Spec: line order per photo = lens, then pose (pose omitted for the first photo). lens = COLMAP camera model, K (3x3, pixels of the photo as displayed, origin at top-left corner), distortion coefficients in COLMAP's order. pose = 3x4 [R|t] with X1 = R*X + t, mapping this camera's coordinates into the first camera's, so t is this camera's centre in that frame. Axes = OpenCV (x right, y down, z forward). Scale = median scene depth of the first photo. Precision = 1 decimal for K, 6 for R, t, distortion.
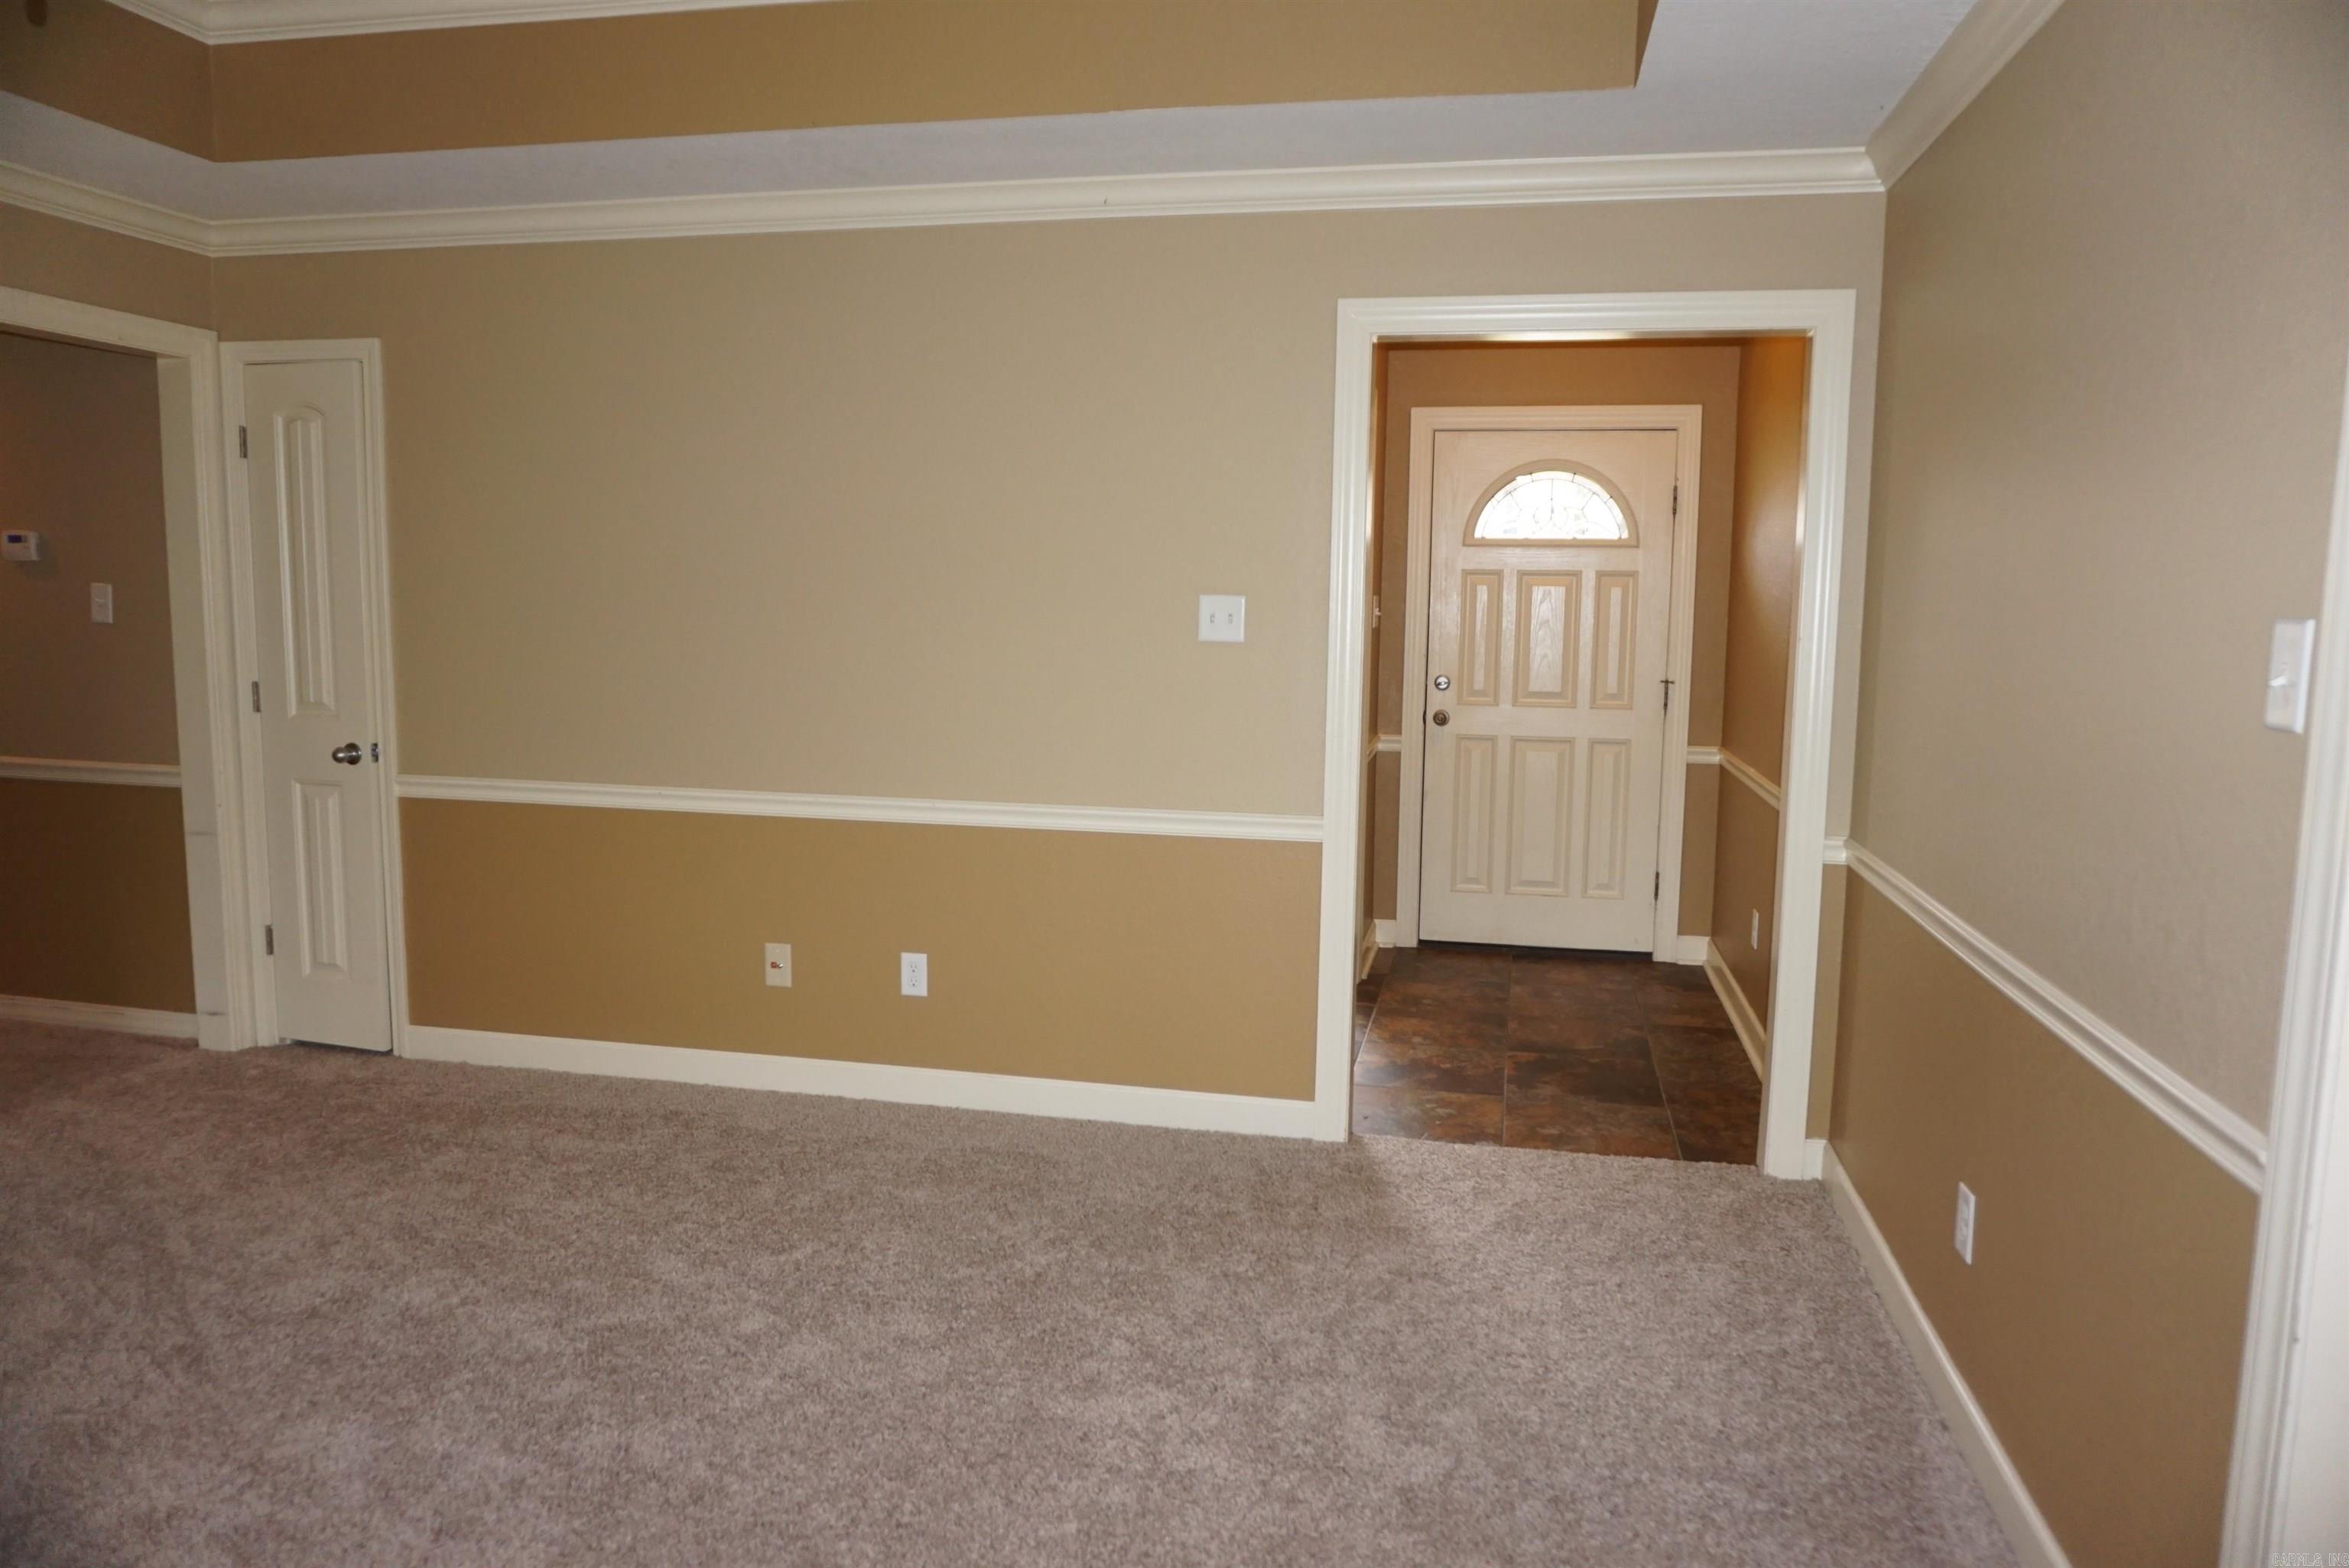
lens RADIAL K [[1566.1, 0, 1175.5], [0, 1566.1, 779.7], [0, 0, 1]] dist [-0.049020, 0.036078]
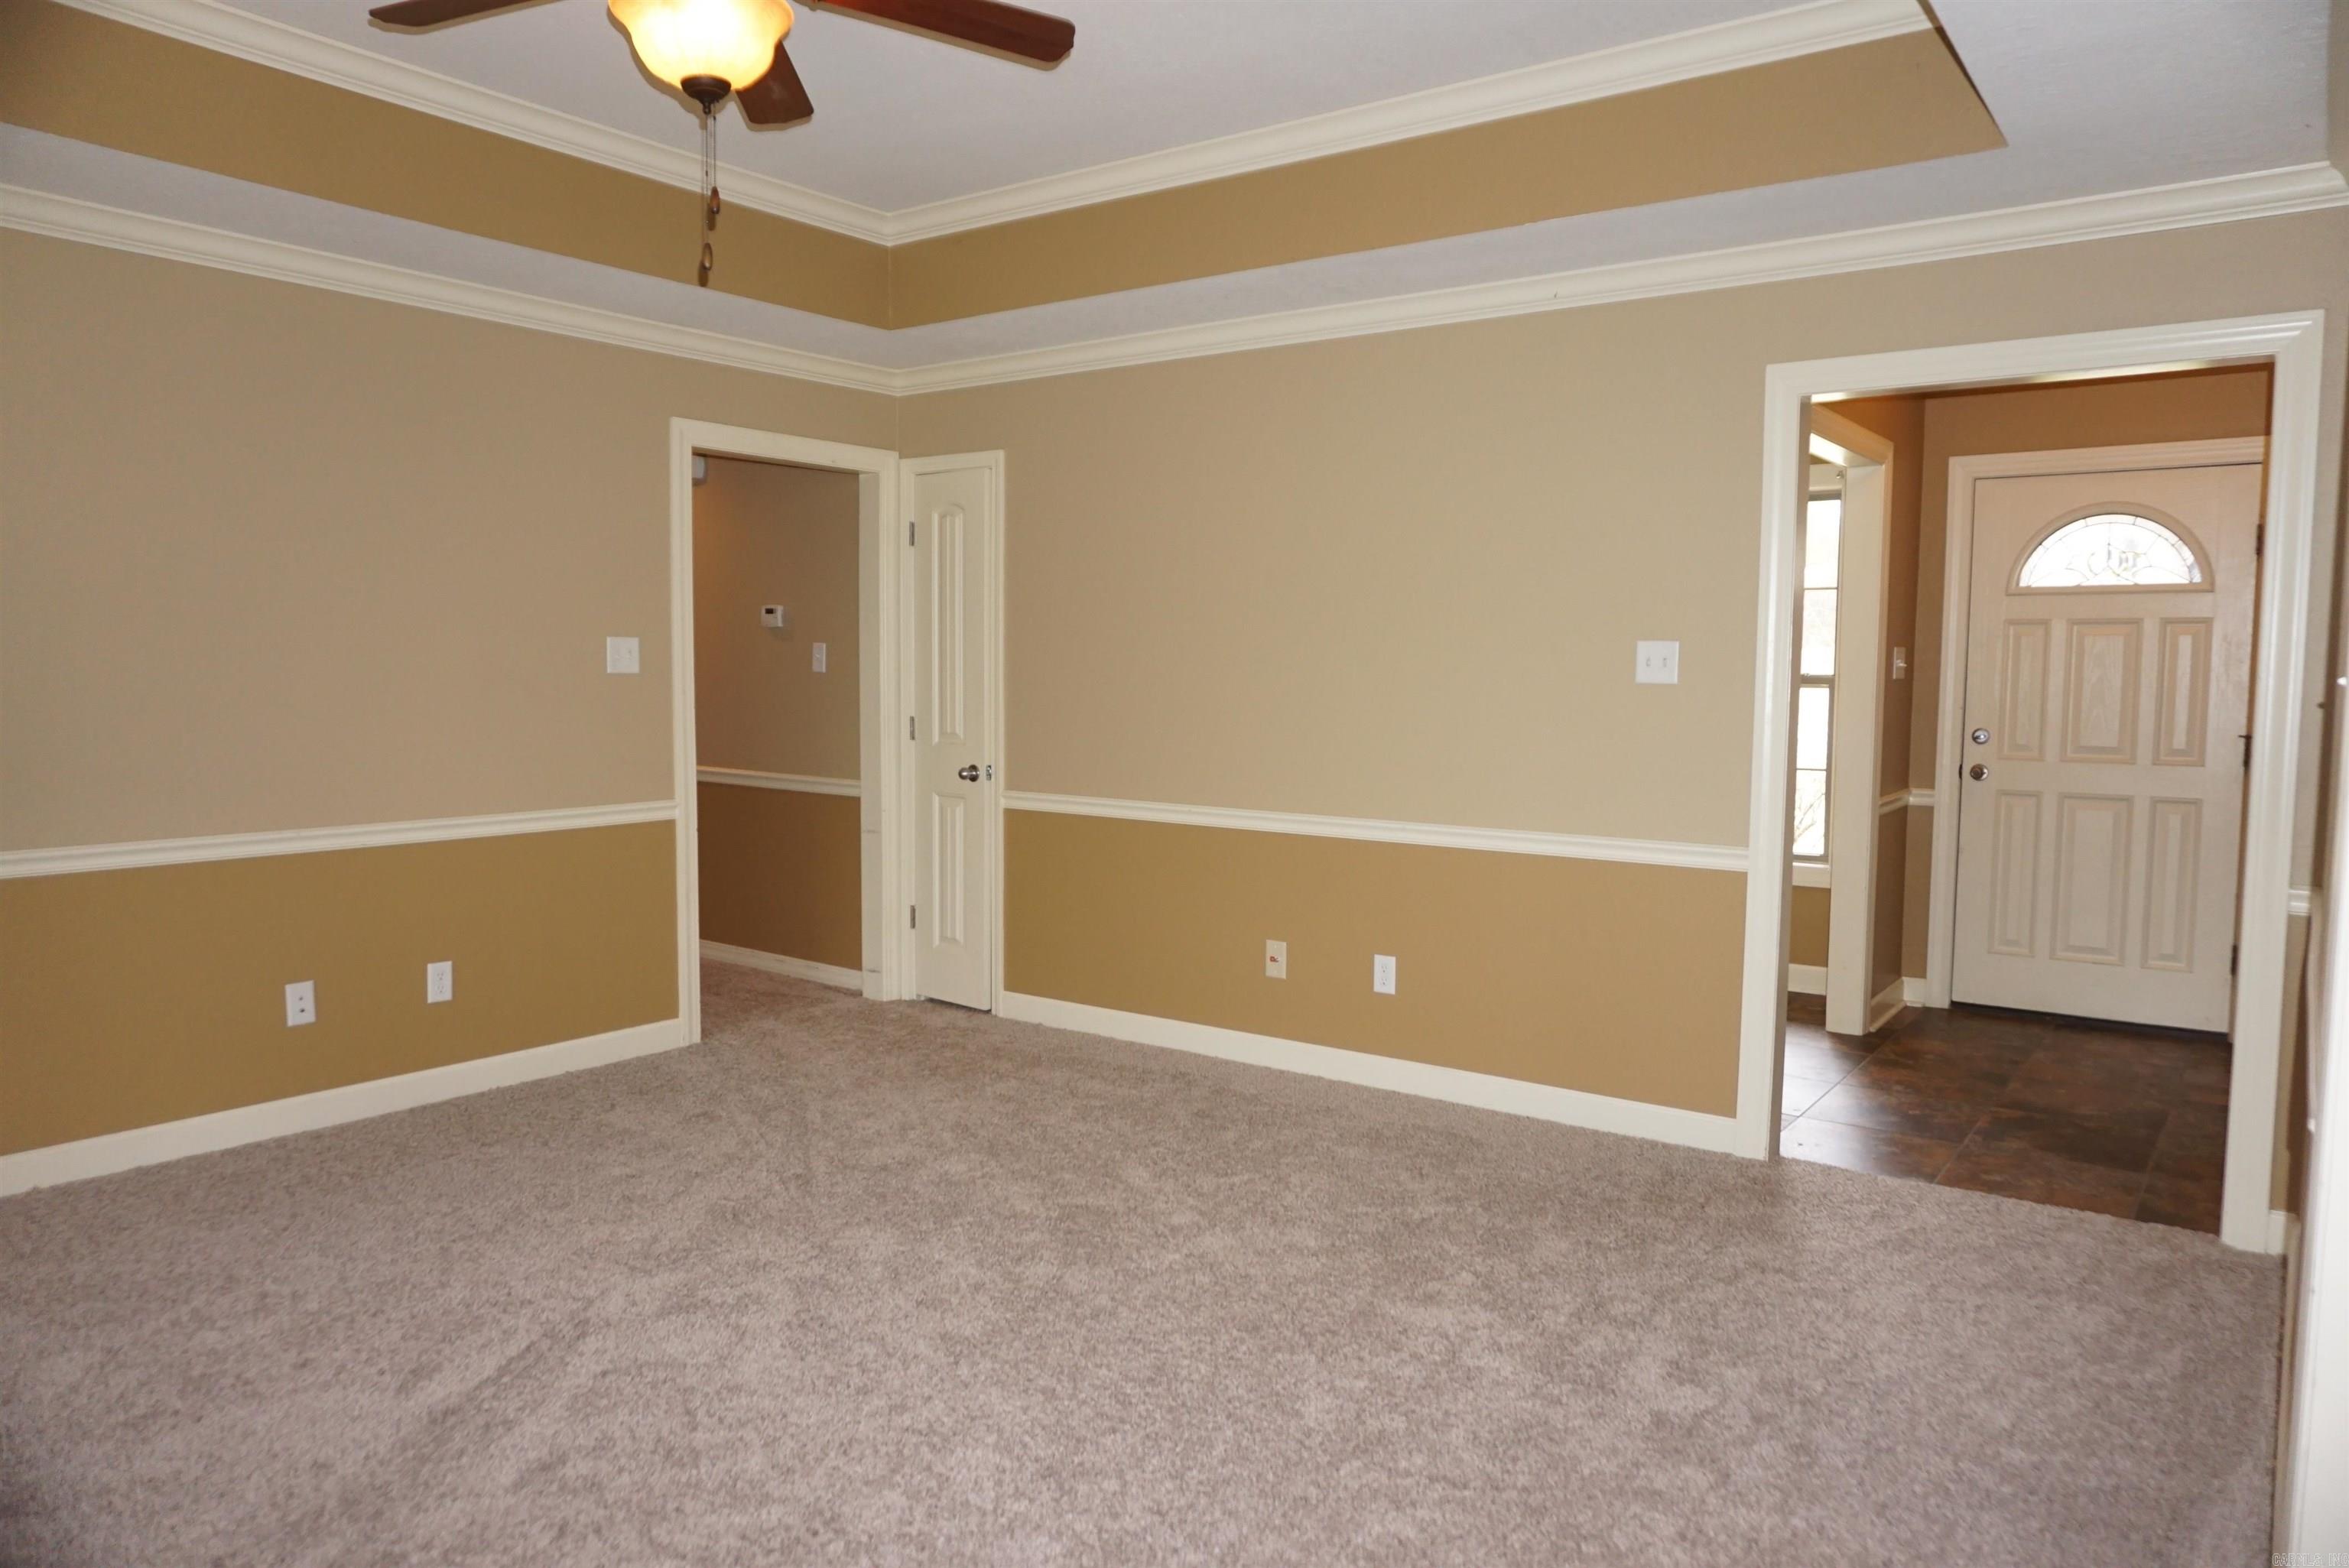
lens RADIAL K [[1566.1, 0, 1181.8], [0, 1566.1, 780.5], [0, 0, 1]] dist [-0.049020, 0.036078]
pose [[0.912756, 0.023623, -0.407823, 0.166175], [-0.041811, 0.998486, -0.035742, 0.030811], [0.406361, 0.049675, 0.912361, -0.116690]]
